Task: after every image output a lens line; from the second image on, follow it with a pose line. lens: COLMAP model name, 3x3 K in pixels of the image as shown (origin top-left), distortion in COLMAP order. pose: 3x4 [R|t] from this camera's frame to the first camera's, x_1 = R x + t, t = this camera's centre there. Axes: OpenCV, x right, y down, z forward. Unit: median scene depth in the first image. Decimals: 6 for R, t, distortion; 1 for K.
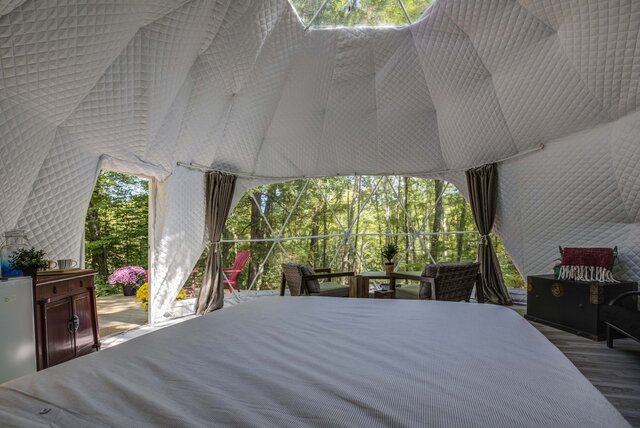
lens RADIAL K [[283.4, 0, 343.1], [0, 283.4, 272.2], [0, 0, 1]] dist [0.004563, 0.001453]
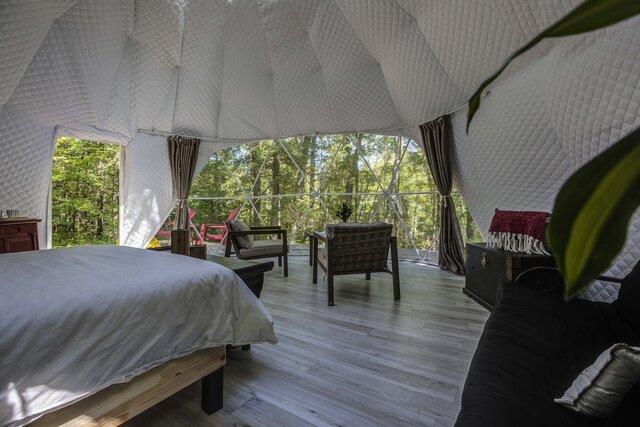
lens RADIAL K [[283.4, 0, 335.6], [0, 283.4, 229.7], [0, 0, 1]] dist [0.004563, 0.001453]
pose [[0.972174, 0.038306, -0.231107, 0.441628], [-0.041384, 0.999107, -0.008483, -0.002639], [0.230576, 0.017811, 0.972891, 0.061200]]
